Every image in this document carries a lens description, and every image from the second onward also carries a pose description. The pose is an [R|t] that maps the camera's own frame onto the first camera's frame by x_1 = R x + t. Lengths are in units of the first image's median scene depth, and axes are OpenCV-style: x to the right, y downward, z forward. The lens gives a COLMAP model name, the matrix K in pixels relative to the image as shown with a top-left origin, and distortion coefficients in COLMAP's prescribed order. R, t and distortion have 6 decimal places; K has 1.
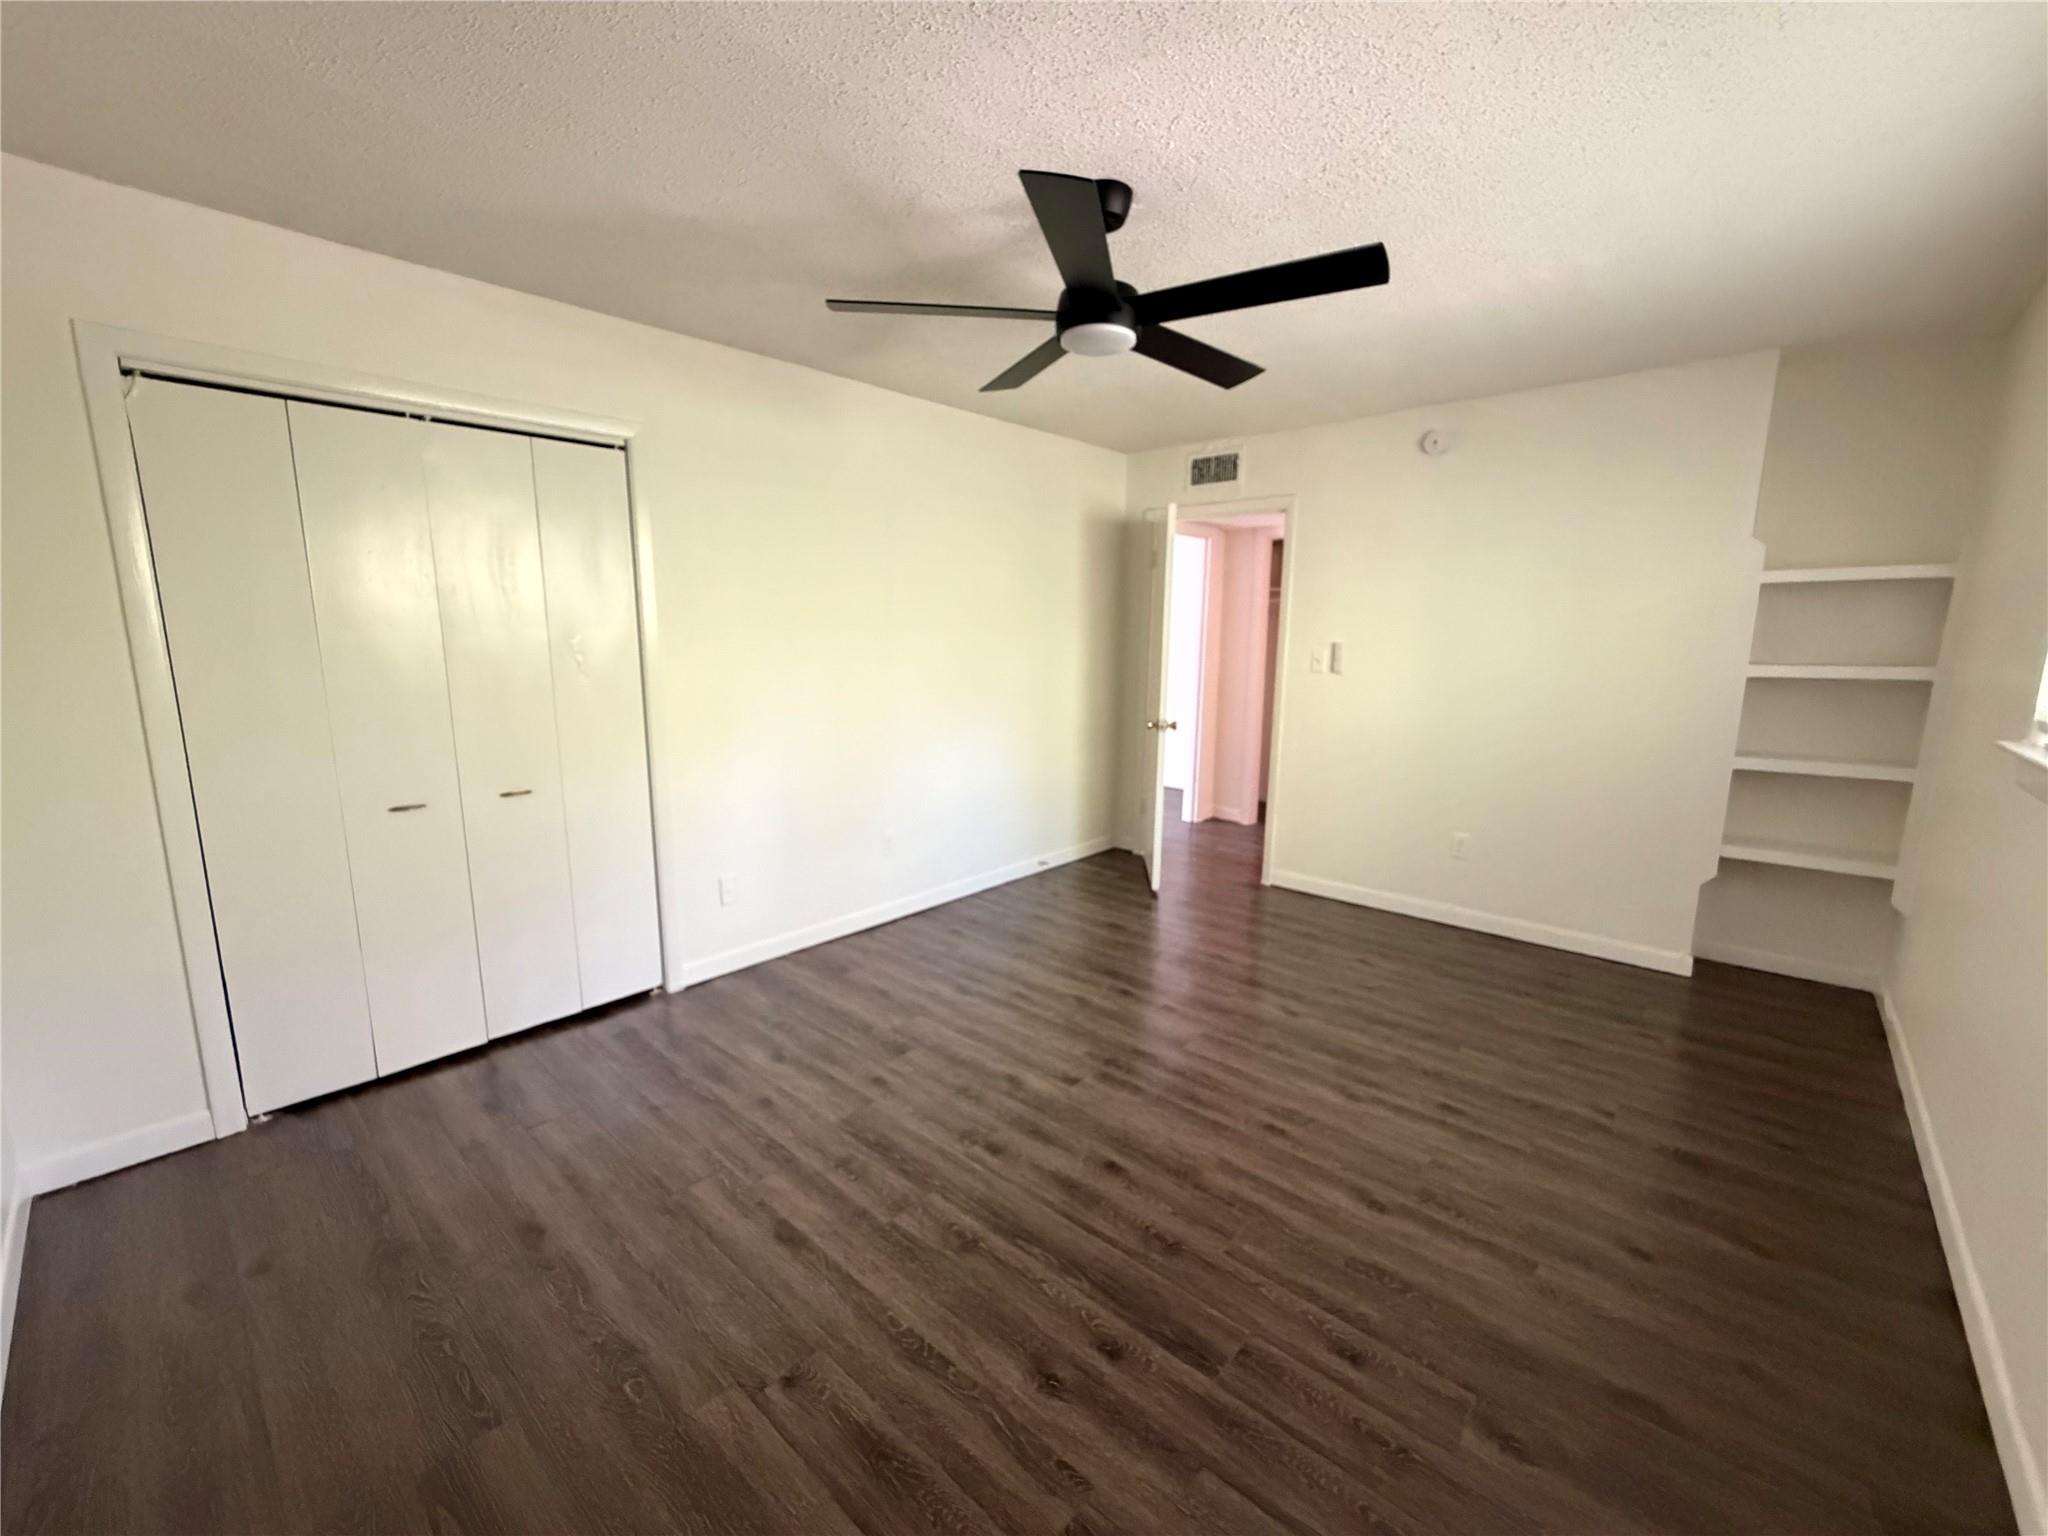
lens RADIAL K [[821.1, 0, 1030.3], [0, 821.1, 770.1], [0, 0, 1]] dist [-0.001296, -0.000101]
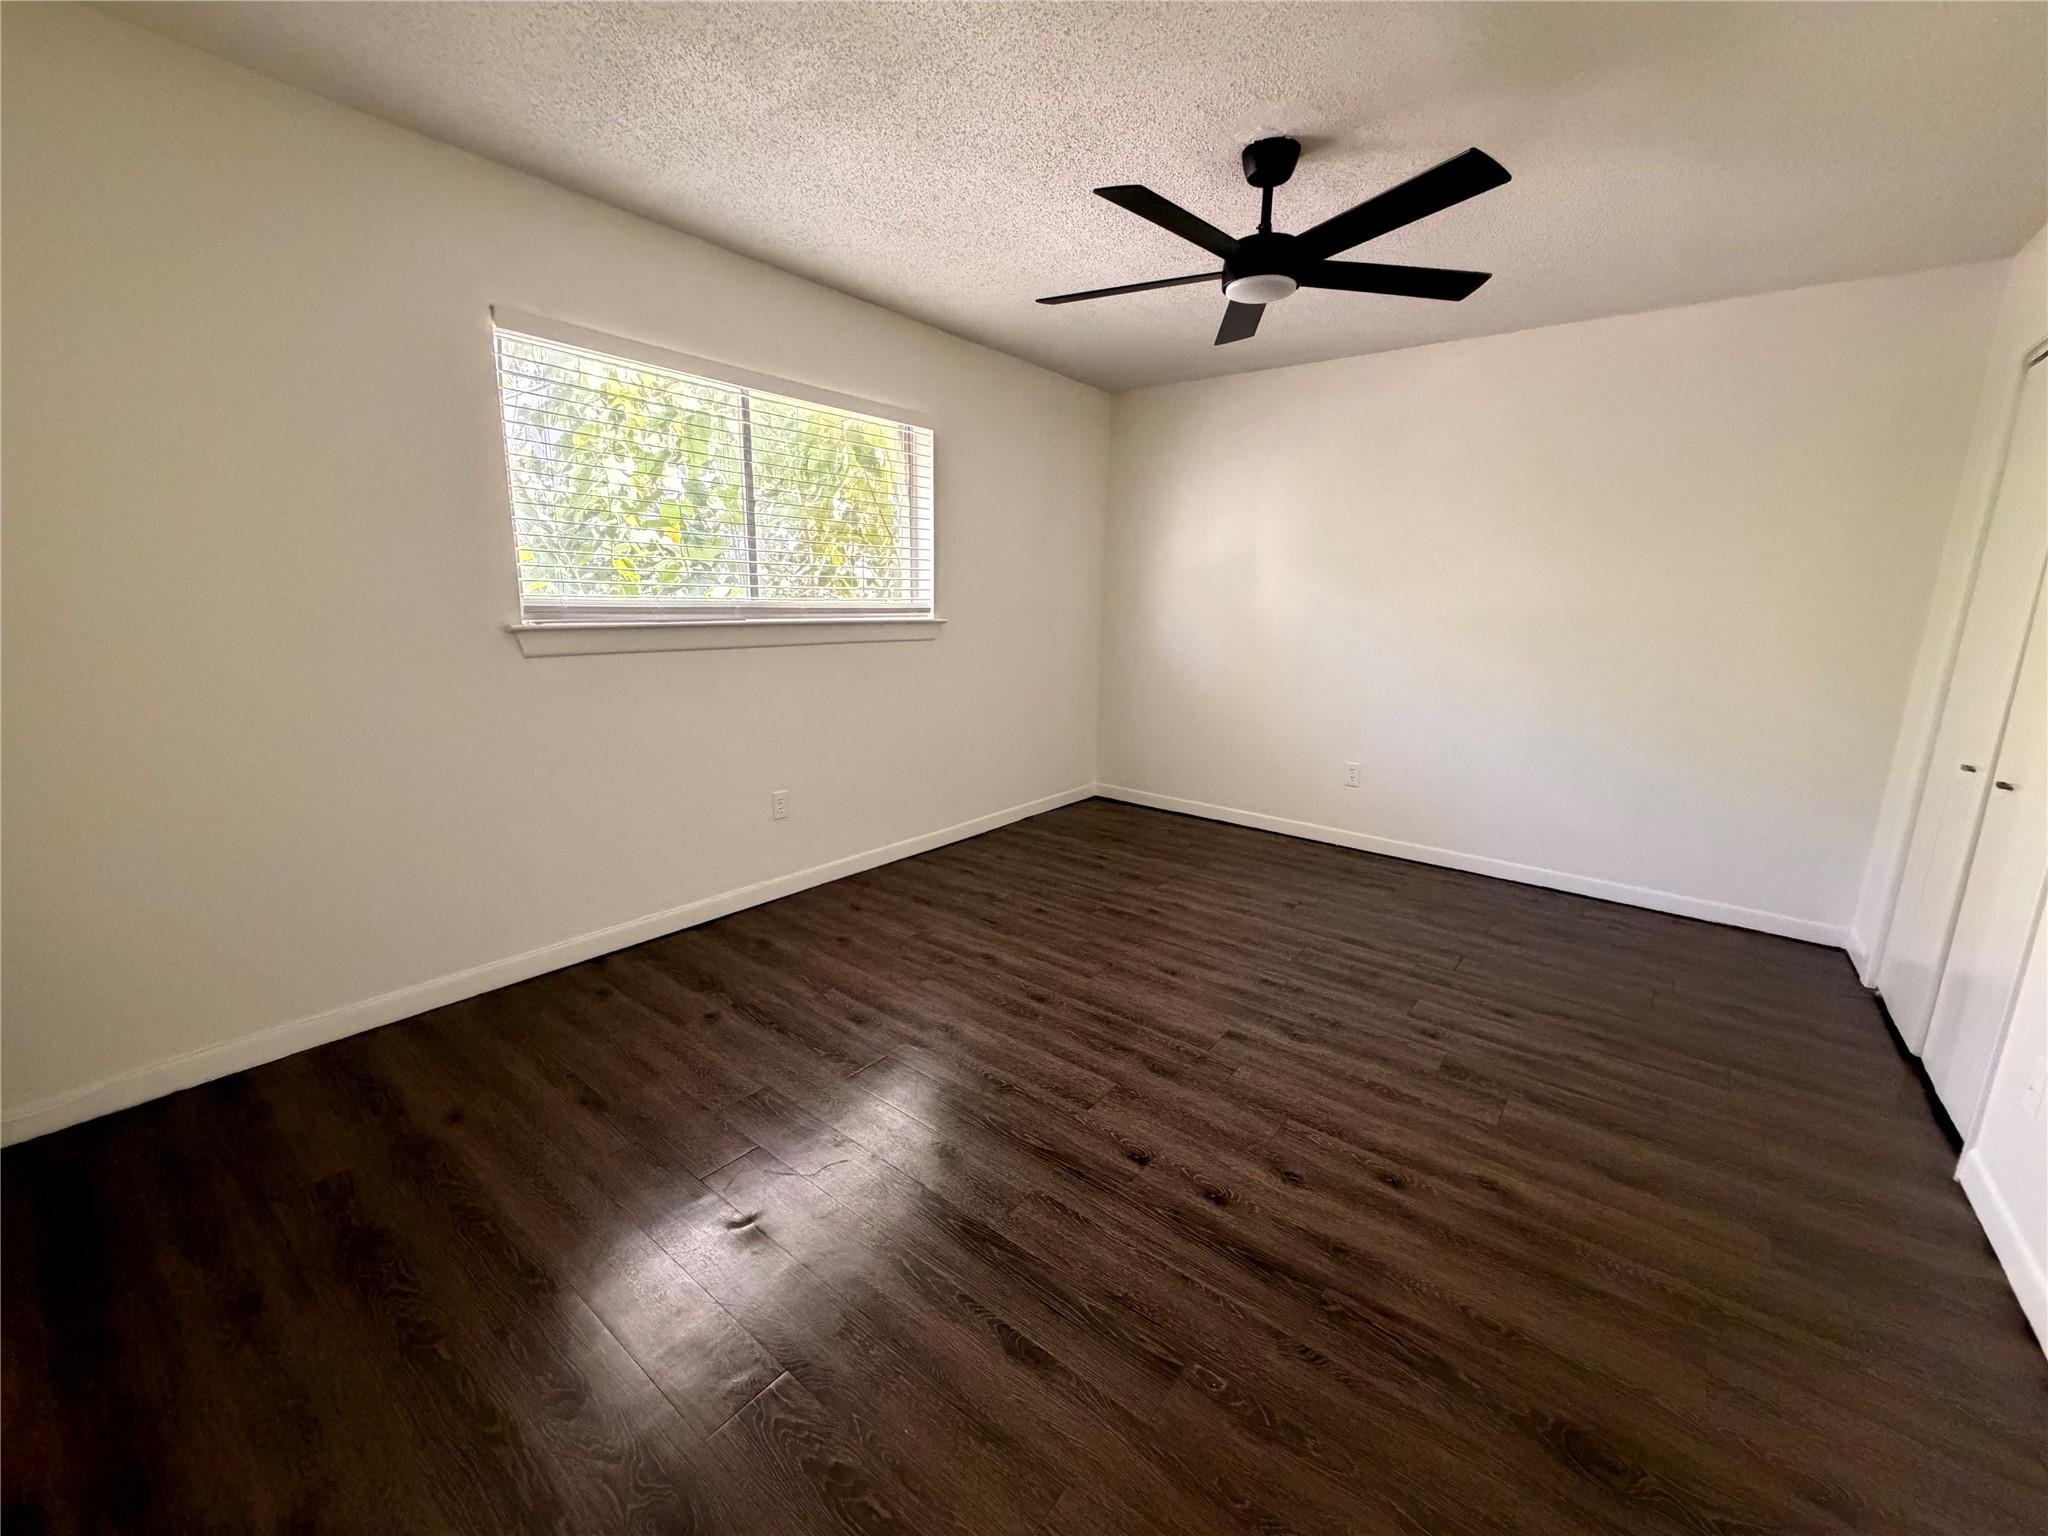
lens RADIAL K [[821.1, 0, 1030.3], [0, 821.1, 770.1], [0, 0, 1]] dist [-0.001296, -0.000101]
pose [[-0.997239, -0.010890, -0.073460, 0.437678], [-0.037170, 0.929564, 0.366783, -0.301114], [0.064291, 0.368501, -0.927402, 2.144024]]
